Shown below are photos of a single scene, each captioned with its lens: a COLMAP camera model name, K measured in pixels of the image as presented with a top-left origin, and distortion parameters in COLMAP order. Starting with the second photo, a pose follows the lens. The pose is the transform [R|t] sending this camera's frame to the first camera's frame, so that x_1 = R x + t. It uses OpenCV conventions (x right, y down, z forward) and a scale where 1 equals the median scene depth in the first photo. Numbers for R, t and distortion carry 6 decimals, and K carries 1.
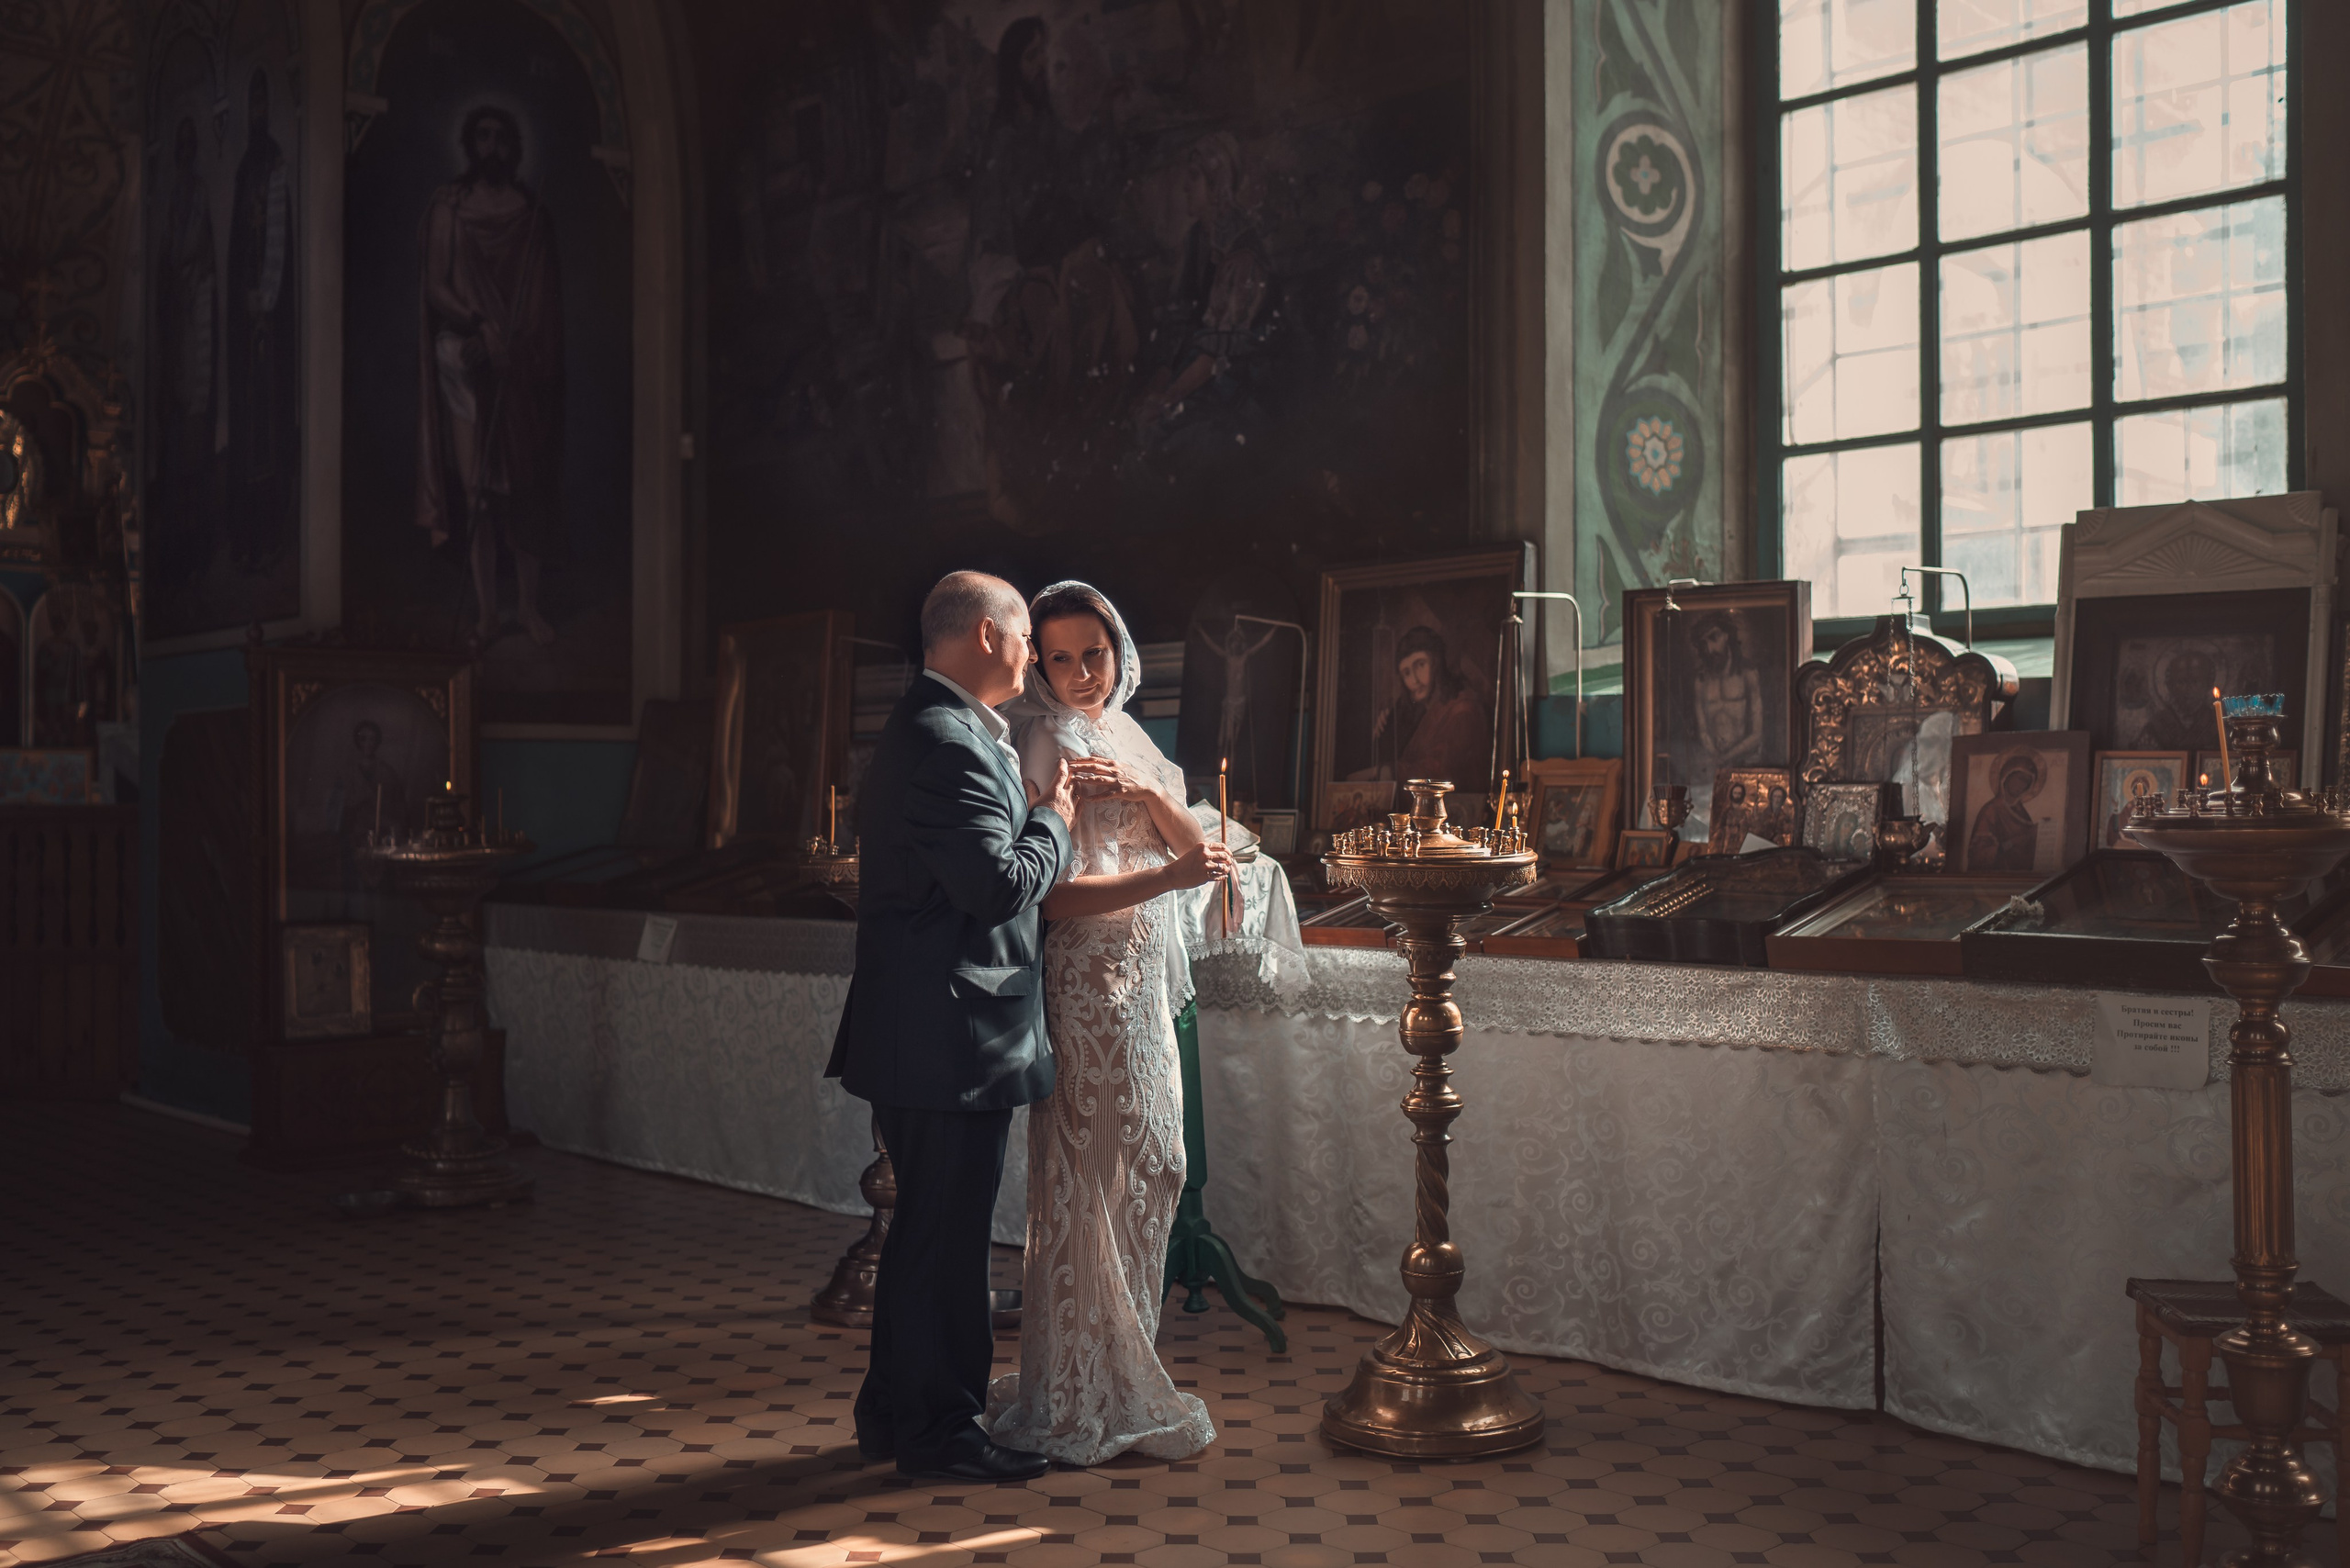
lens RADIAL K [[2340.5, 0, 1175.0], [0, 2340.5, 784.0], [0, 0, 1]] dist [-0.028935, -0.011126]
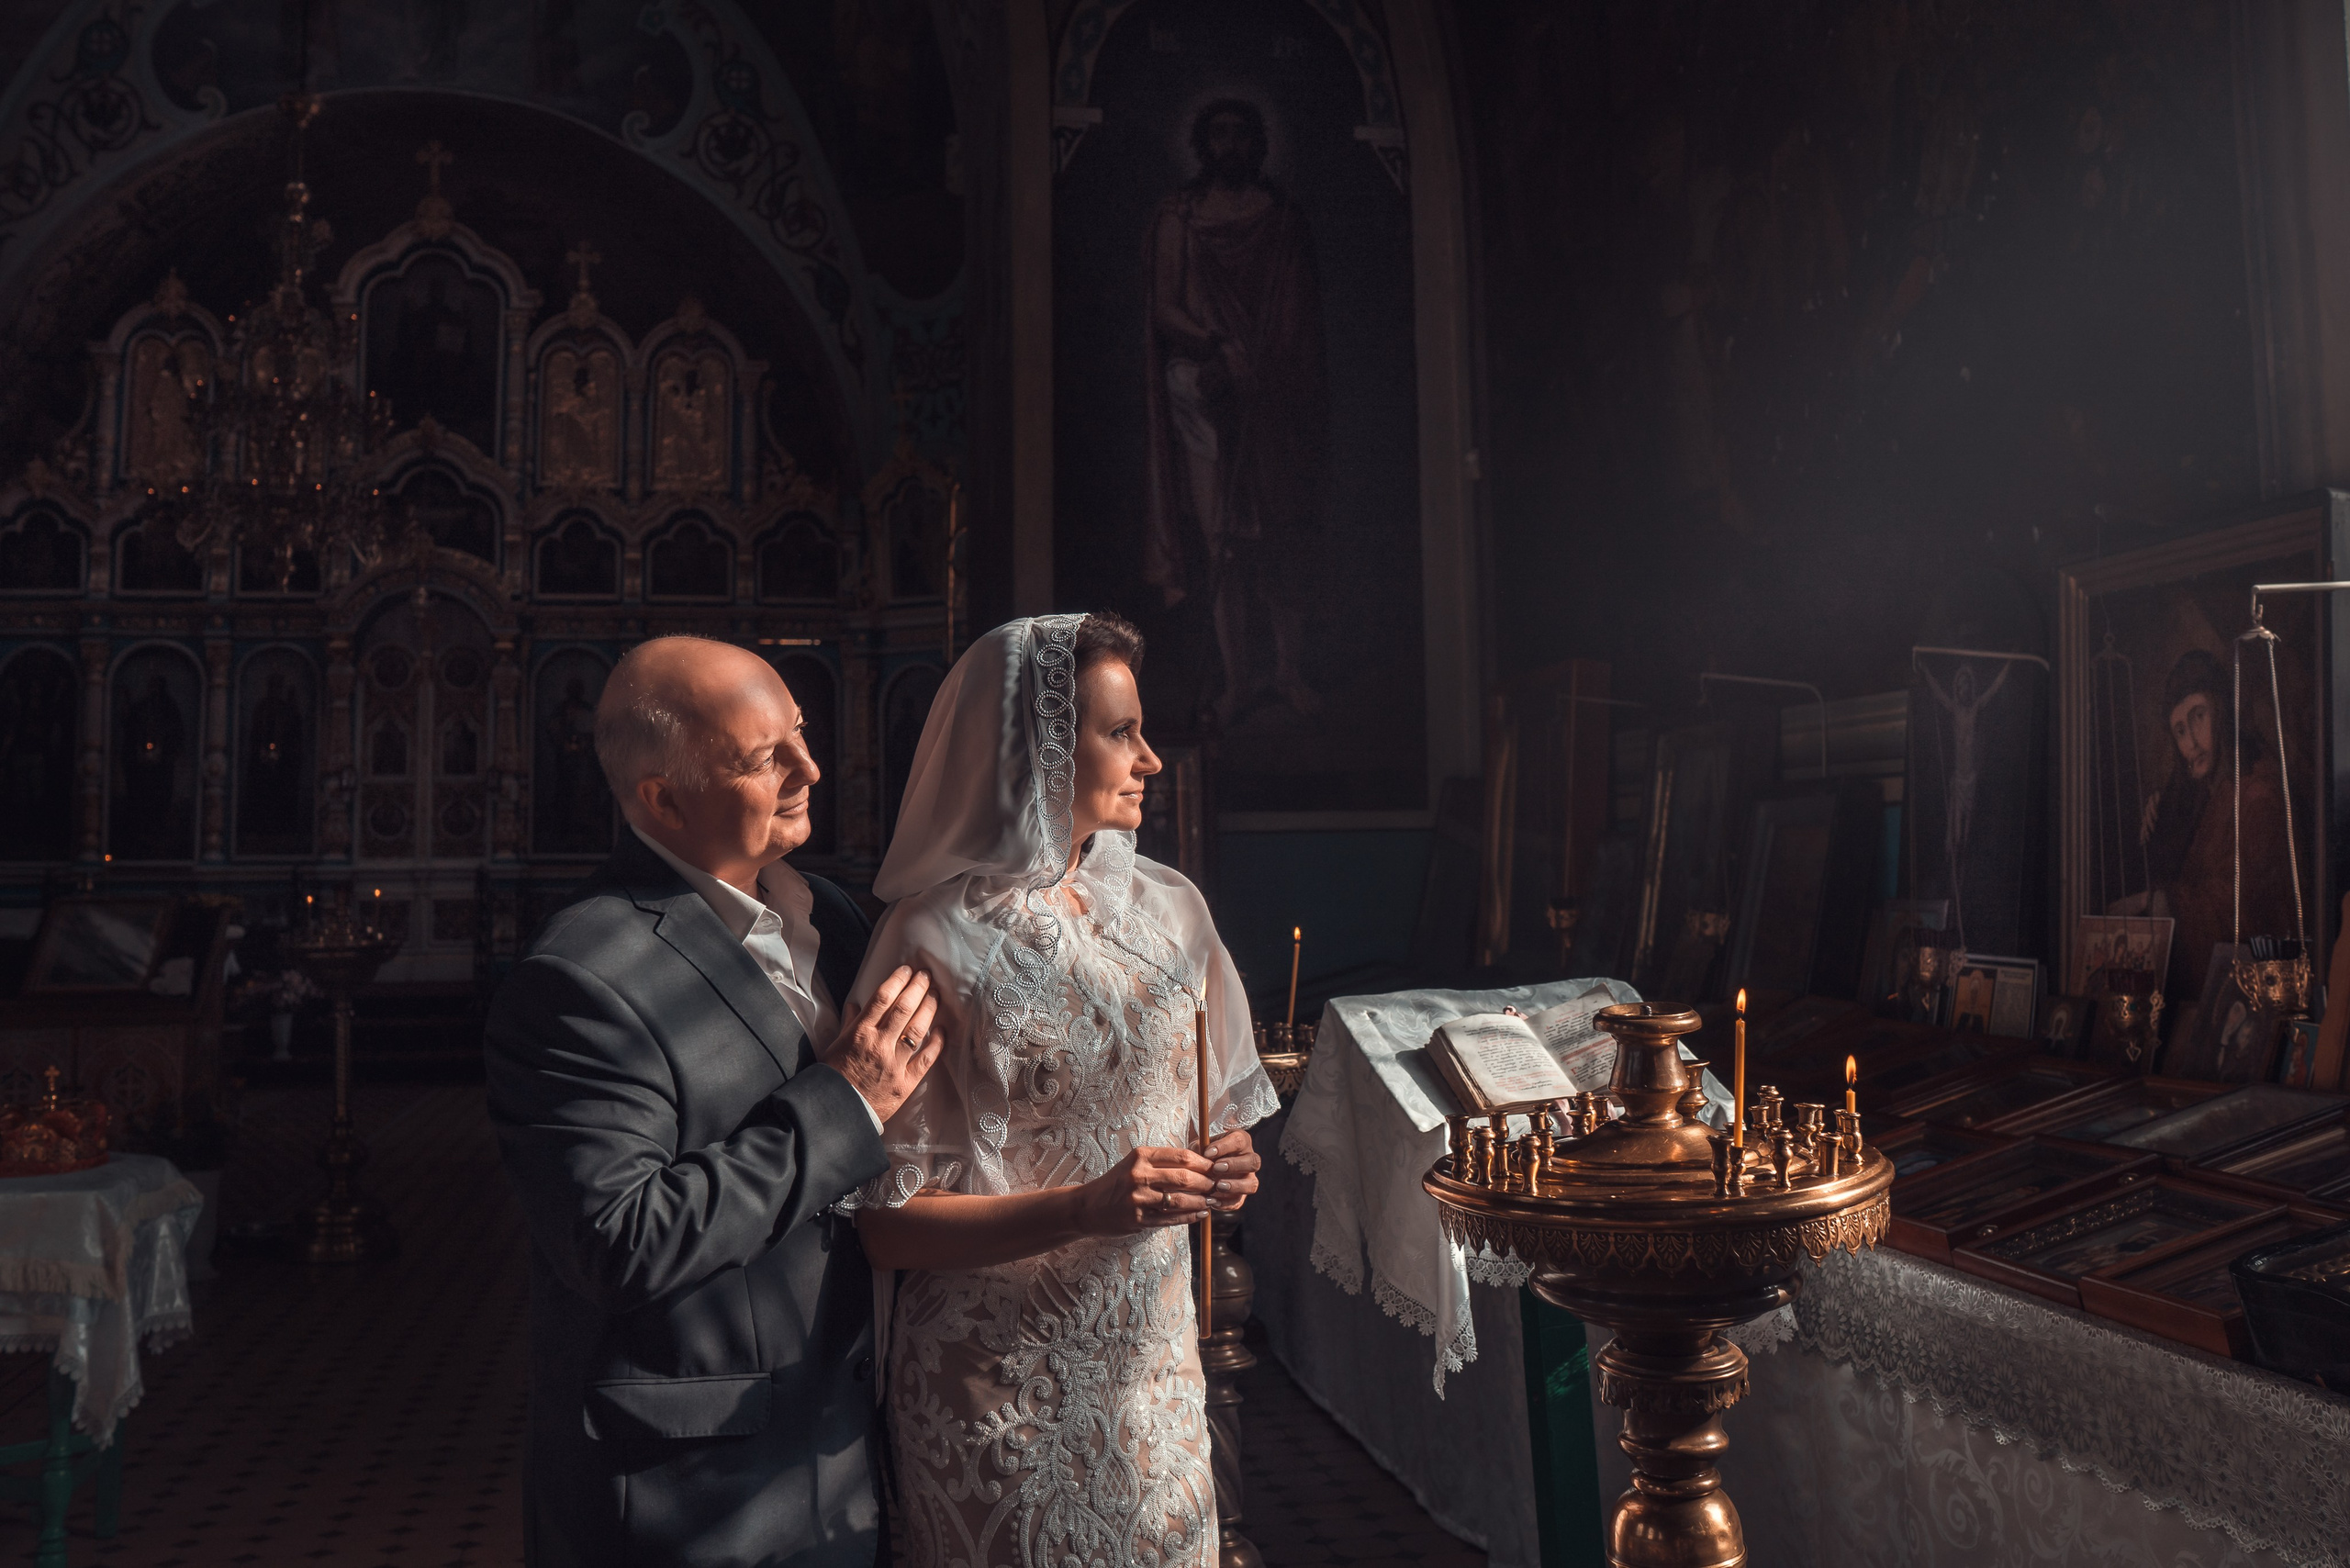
lens RADIAL K [[2342.3, 0, 1173.3], [0, 2342.3, 488.7], [0, 0, 1]] dist [-0.177607, 0.239288]
pose [[0.843113, -0.085669, -0.530869, 0.193939], [0.008651, 0.989261, -0.145904, -0.026208], [0.537667, 0.118421, 0.834800, 0.379497]]
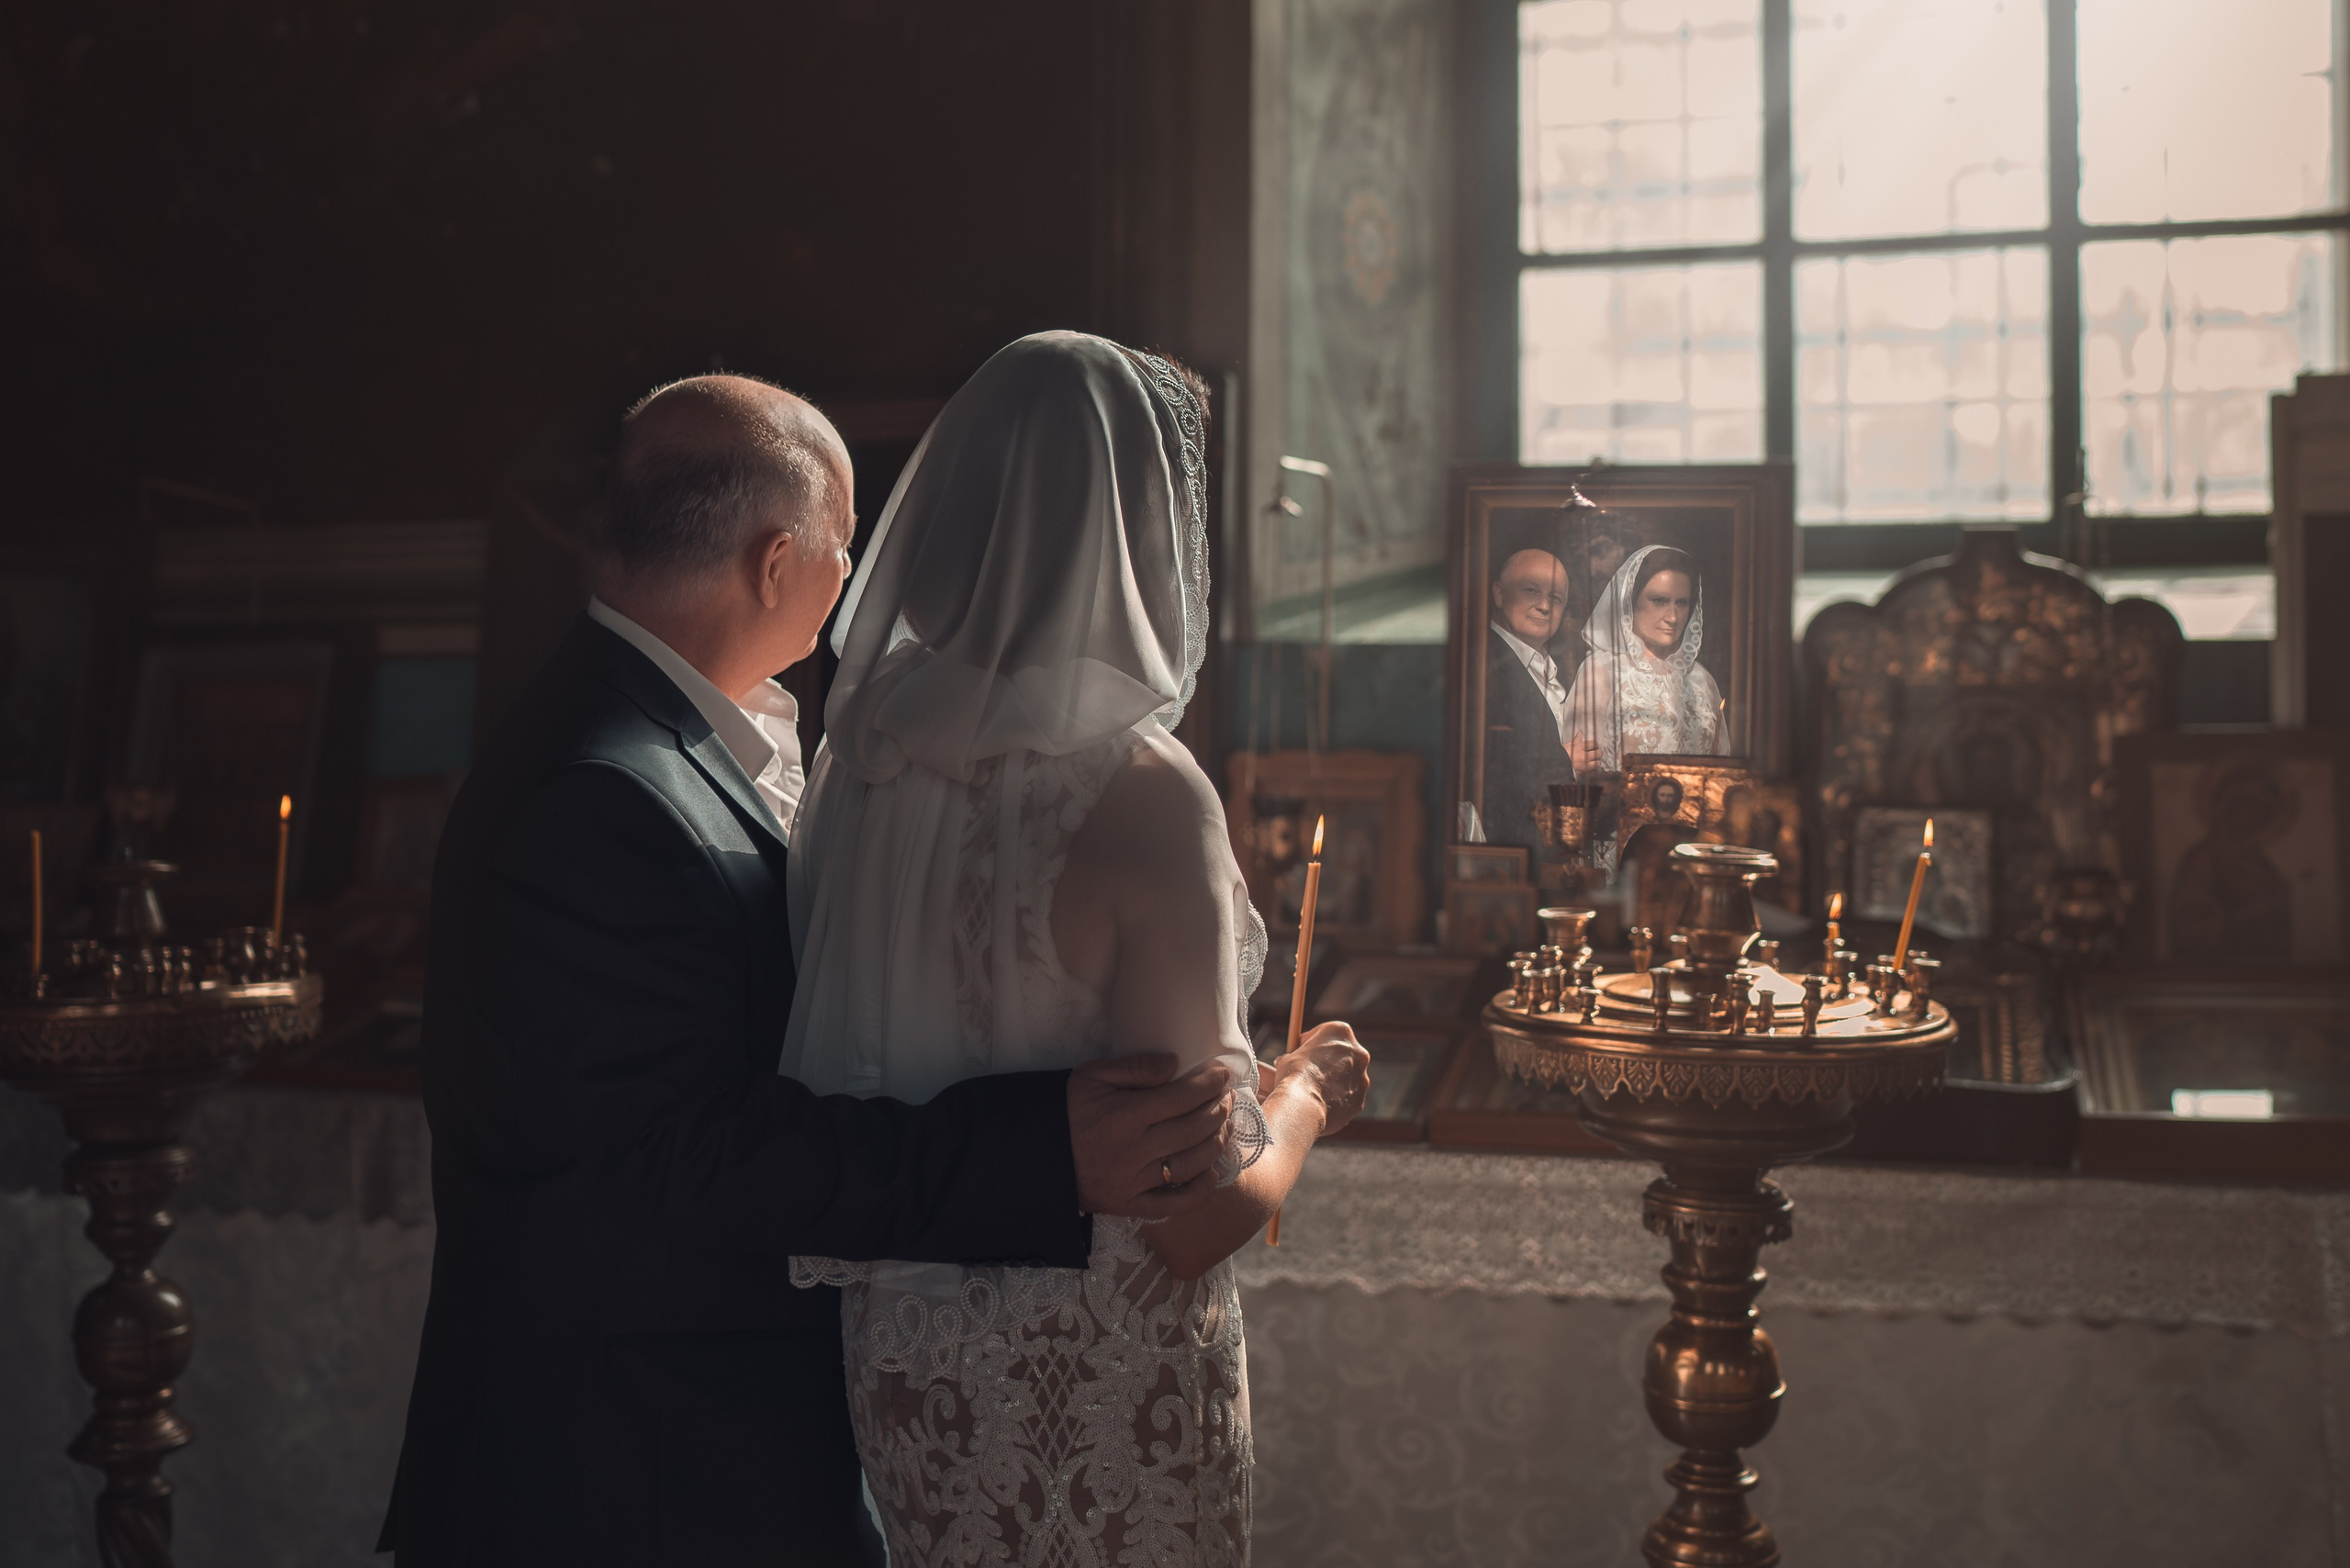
lens RADIAL K [[2615.3, 0, 1175.8], [0, 2615.3, 665.0], [0, 0, 1]] dist [-0.028520, -0.041706]
pose [[0.878087, 0.011189, 0.478370, -0.161619], [-0.006530, 0.999914, -0.011402, -0.022720], [-0.478456, 0.006888, 0.878084, 0.412464]]
